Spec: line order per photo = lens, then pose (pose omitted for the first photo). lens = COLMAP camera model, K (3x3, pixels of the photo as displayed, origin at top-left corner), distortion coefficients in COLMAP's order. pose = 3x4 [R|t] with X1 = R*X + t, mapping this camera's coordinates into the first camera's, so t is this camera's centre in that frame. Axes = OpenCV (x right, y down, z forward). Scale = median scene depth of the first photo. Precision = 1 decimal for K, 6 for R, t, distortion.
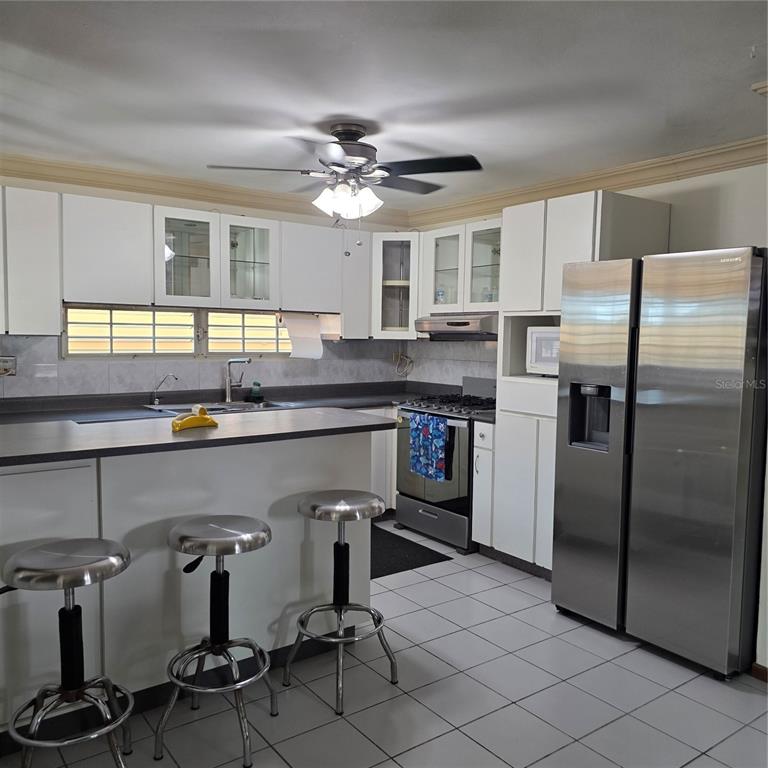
lens RADIAL K [[690.8, 0, 384.0], [0, 690.8, 384.0], [0, 0, 1]] dist [0.045351, -0.054371]
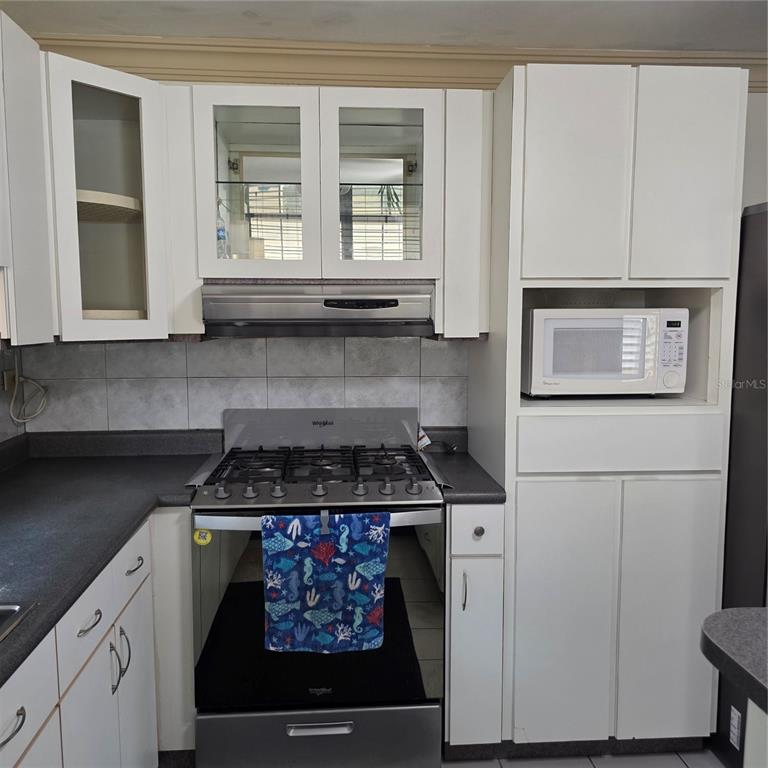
lens RADIAL K [[690.8, 0, 384.0], [0, 690.8, 384.0], [0, 0, 1]] dist [0.045351, -0.054371]
pose [[0.527211, -0.096937, 0.844187, -0.274009], [0.072275, 0.994987, 0.069115, -0.062659], [-0.846655, 0.024576, 0.531574, 0.727079]]
